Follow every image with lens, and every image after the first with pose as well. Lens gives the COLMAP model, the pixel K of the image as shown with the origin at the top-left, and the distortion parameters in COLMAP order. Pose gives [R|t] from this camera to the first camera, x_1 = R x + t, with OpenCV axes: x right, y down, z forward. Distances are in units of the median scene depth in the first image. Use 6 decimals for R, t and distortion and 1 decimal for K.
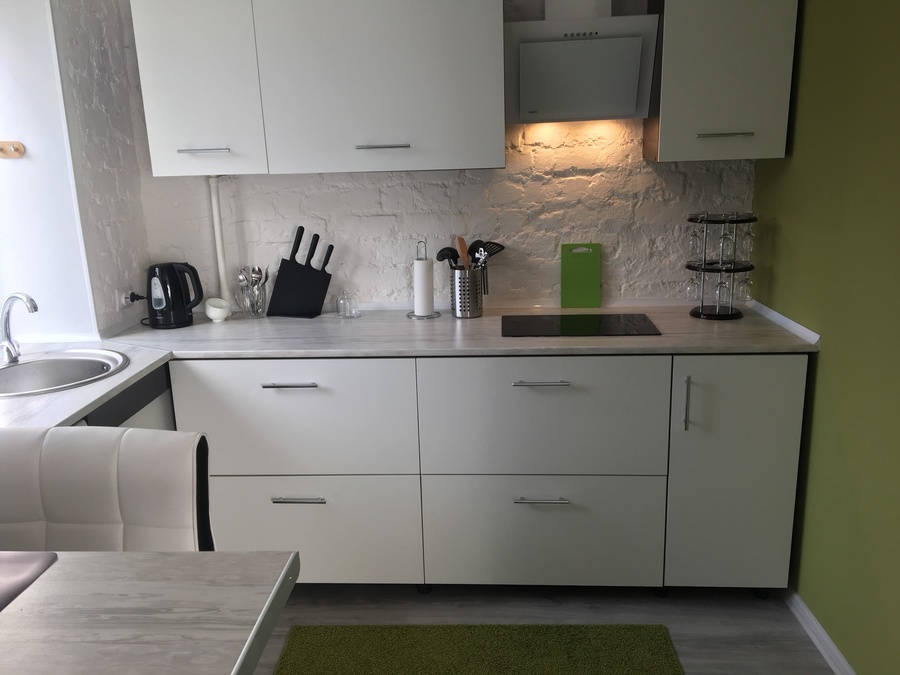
lens RADIAL K [[754.7, 0, 453.0], [0, 754.7, 339.2], [0, 0, 1]] dist [0.089768, -0.138329]
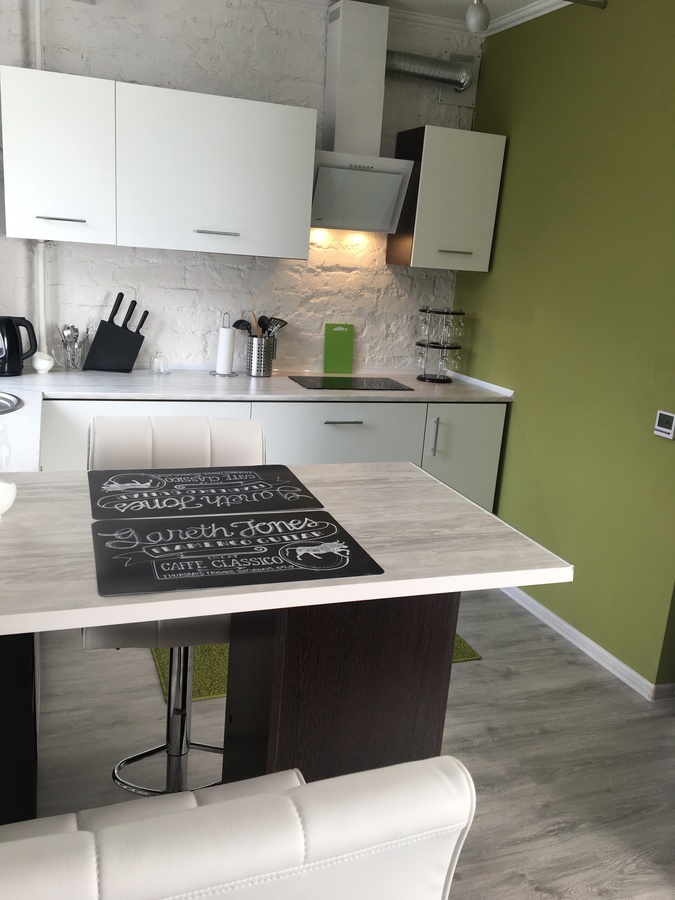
lens RADIAL K [[754.7, 0, 338.1], [0, 754.7, 445.5], [0, 0, 1]] dist [0.089768, -0.138329]
pose [[0.911296, -0.003385, 0.411738, -0.379956], [0.001679, 0.999988, 0.004505, 0.079313], [-0.411749, -0.003413, 0.911291, -0.191600]]
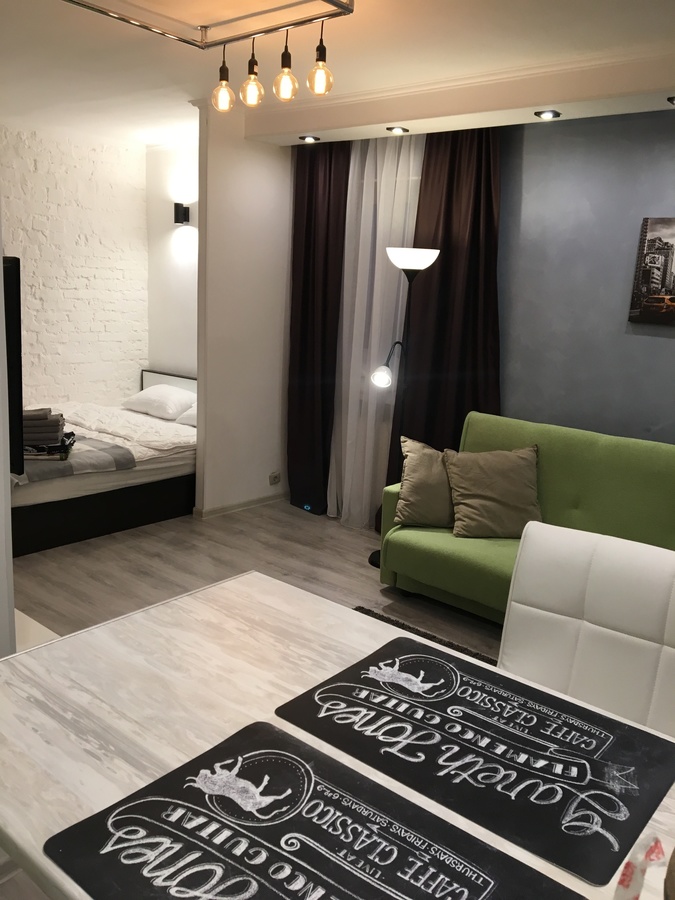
lens RADIAL K [[754.7, 0, 338.1], [0, 754.7, 445.5], [0, 0, 1]] dist [0.089768, -0.138329]
pose [[-0.802238, -0.138069, 0.580820, -0.387129], [0.119587, 0.916007, 0.382923, -0.099109], [-0.584905, 0.376653, -0.718344, 0.413589]]
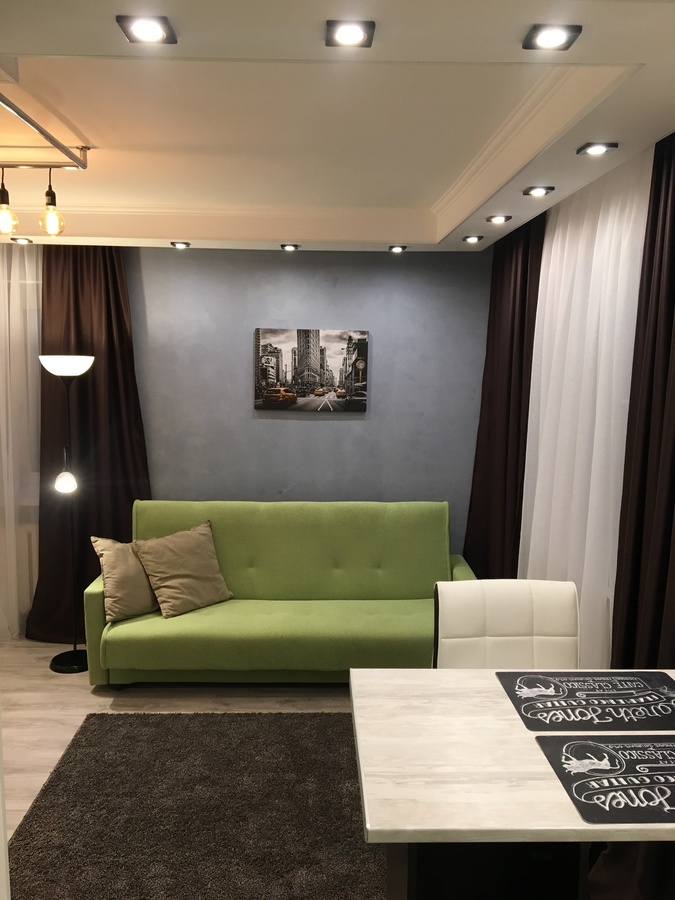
lens RADIAL K [[754.7, 0, 338.1], [0, 754.7, 445.5], [0, 0, 1]] dist [0.089768, -0.138329]
pose [[-0.996108, 0.025057, -0.084503, -0.022961], [-0.007413, 0.931525, 0.363603, -0.253924], [0.087828, 0.362814, -0.927713, 0.650628]]
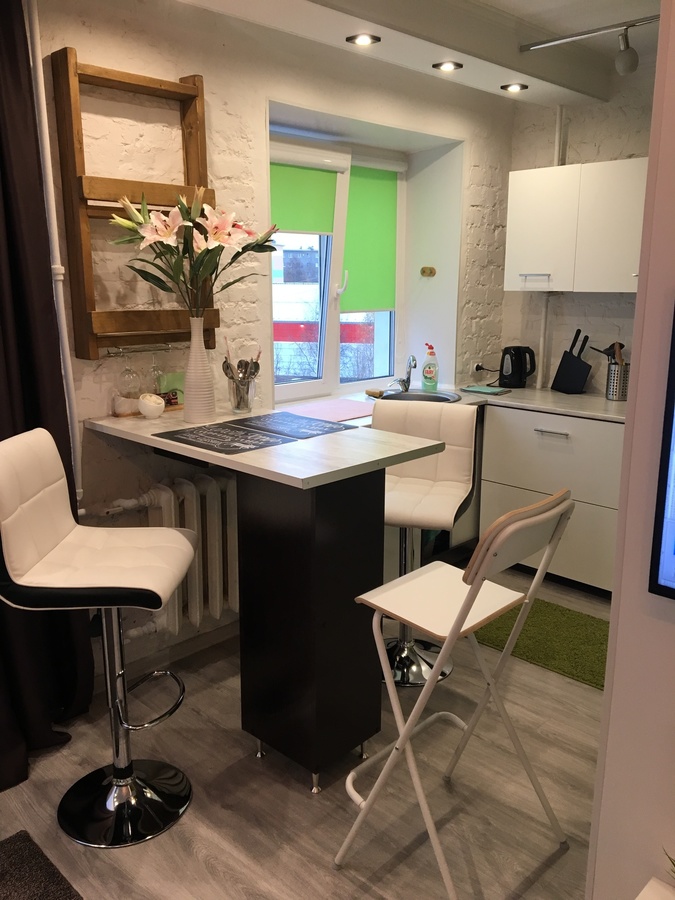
lens RADIAL K [[754.7, 0, 338.1], [0, 754.7, 445.5], [0, 0, 1]] dist [0.089768, -0.138329]
pose [[0.756174, 0.173068, -0.631070, 0.362173], [-0.183620, 0.981764, 0.049223, 0.078749], [0.628080, 0.078656, 0.774163, -0.368602]]
